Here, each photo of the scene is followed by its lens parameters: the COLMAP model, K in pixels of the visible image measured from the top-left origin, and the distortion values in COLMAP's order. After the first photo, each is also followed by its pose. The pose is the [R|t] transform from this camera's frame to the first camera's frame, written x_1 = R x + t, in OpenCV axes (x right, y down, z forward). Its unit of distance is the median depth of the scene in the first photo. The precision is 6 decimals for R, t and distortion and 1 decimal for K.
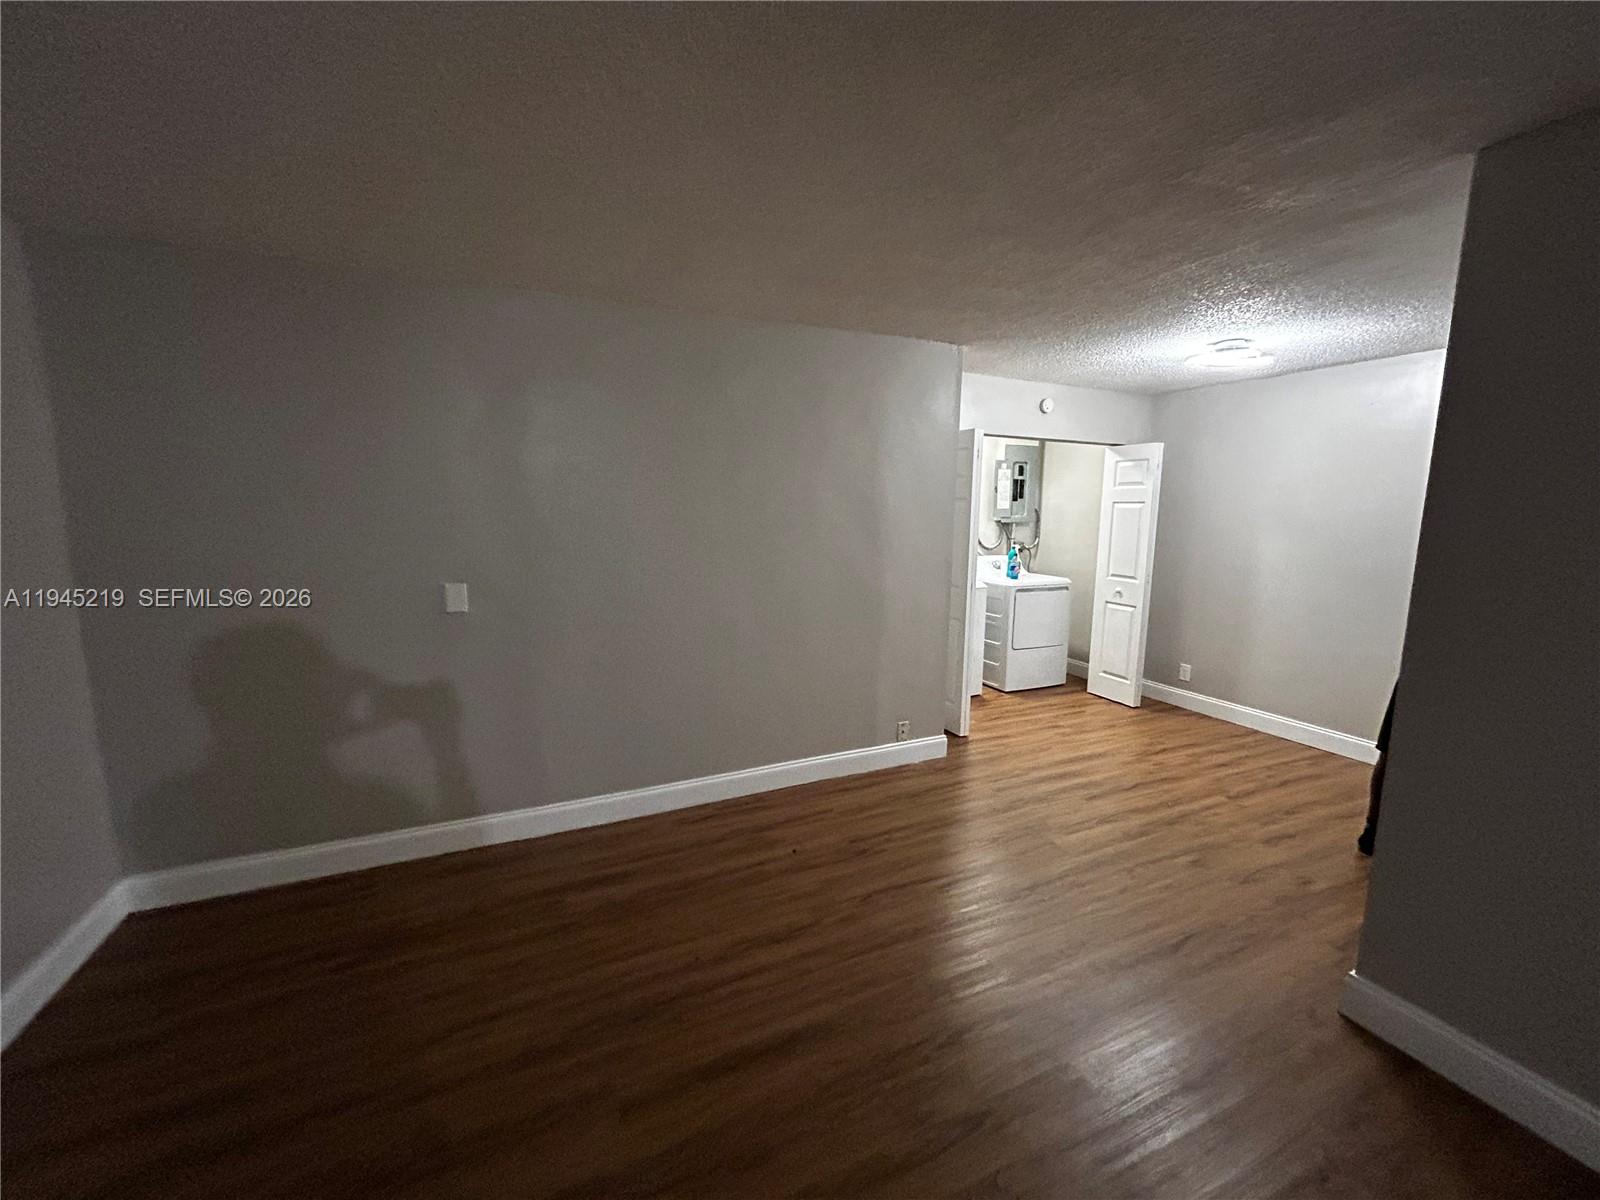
lens RADIAL K [[642.3, 0, 801.9], [0, 642.3, 603.4], [0, 0, 1]] dist [-0.003639, 0.000016]
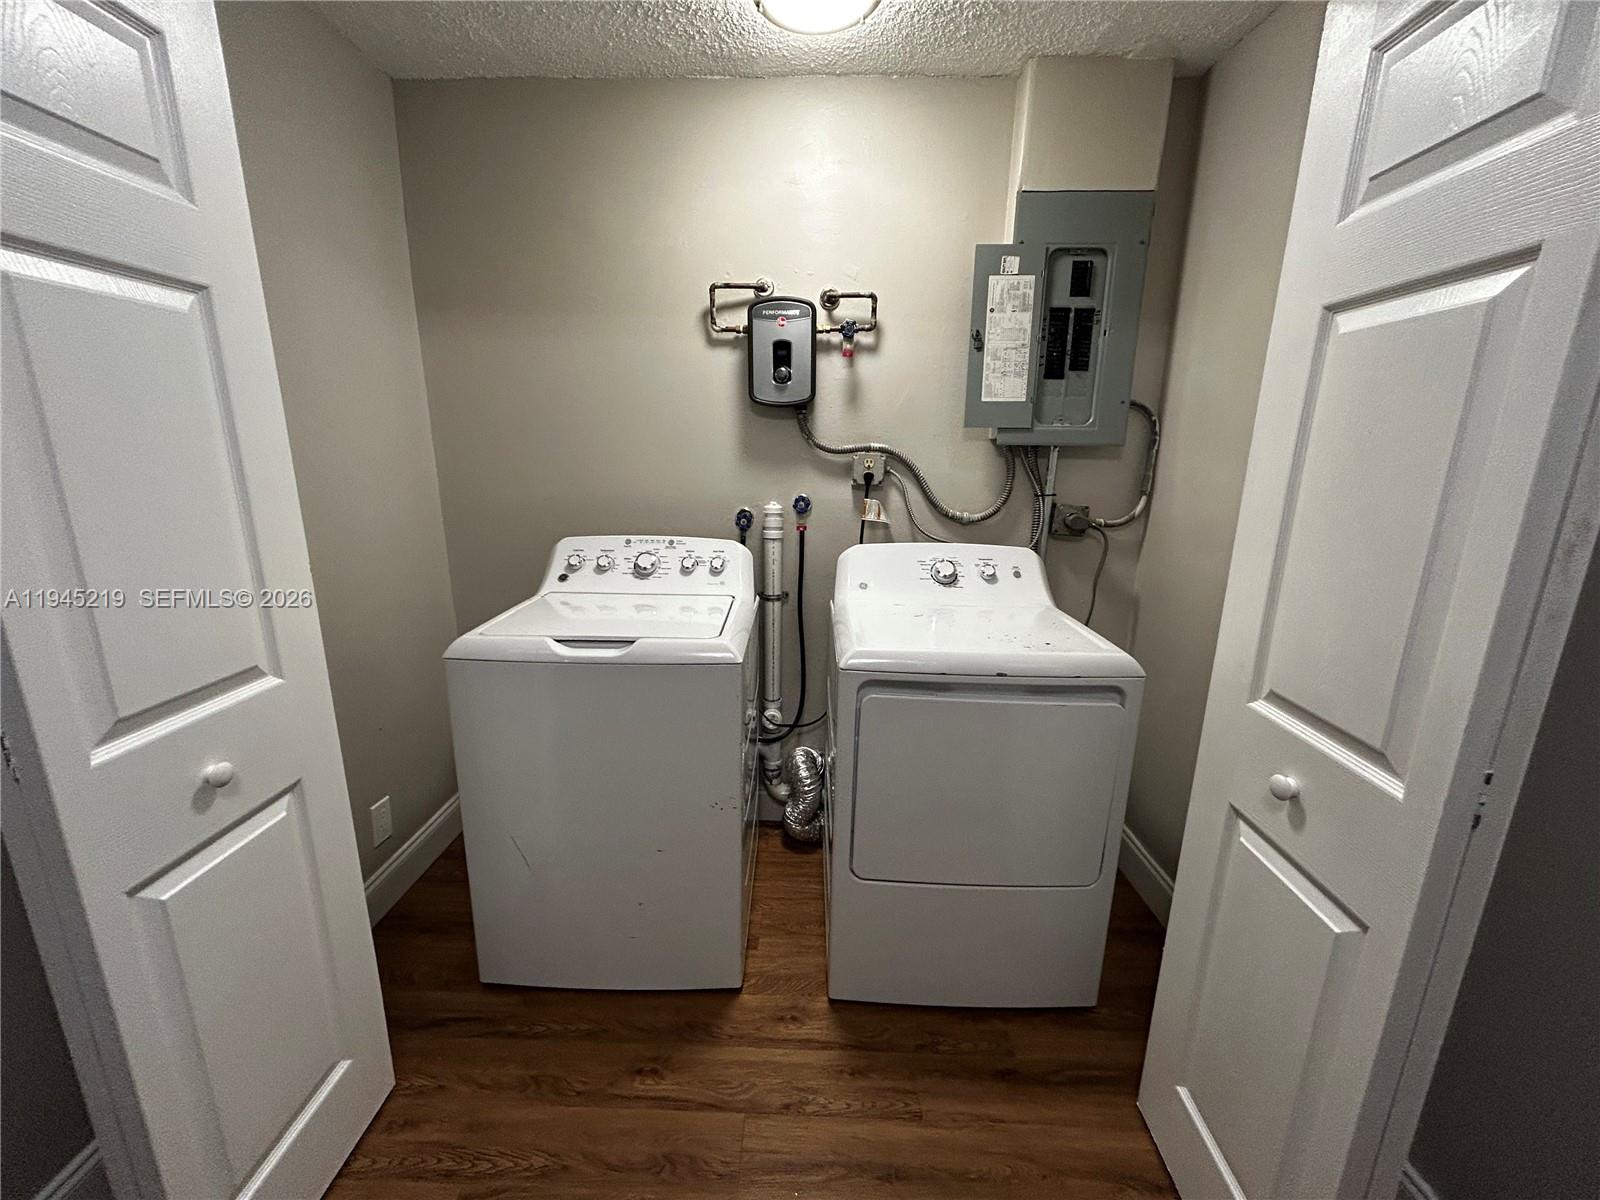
lens RADIAL K [[642.3, 0, 794.8], [0, 642.3, 596.4], [0, 0, 1]] dist [-0.003639, 0.000016]
pose [[0.894338, 0.103266, -0.435310, 0.370185], [-0.076232, 0.993942, 0.079170, -0.065955], [0.440849, -0.037621, 0.896793, 0.651636]]
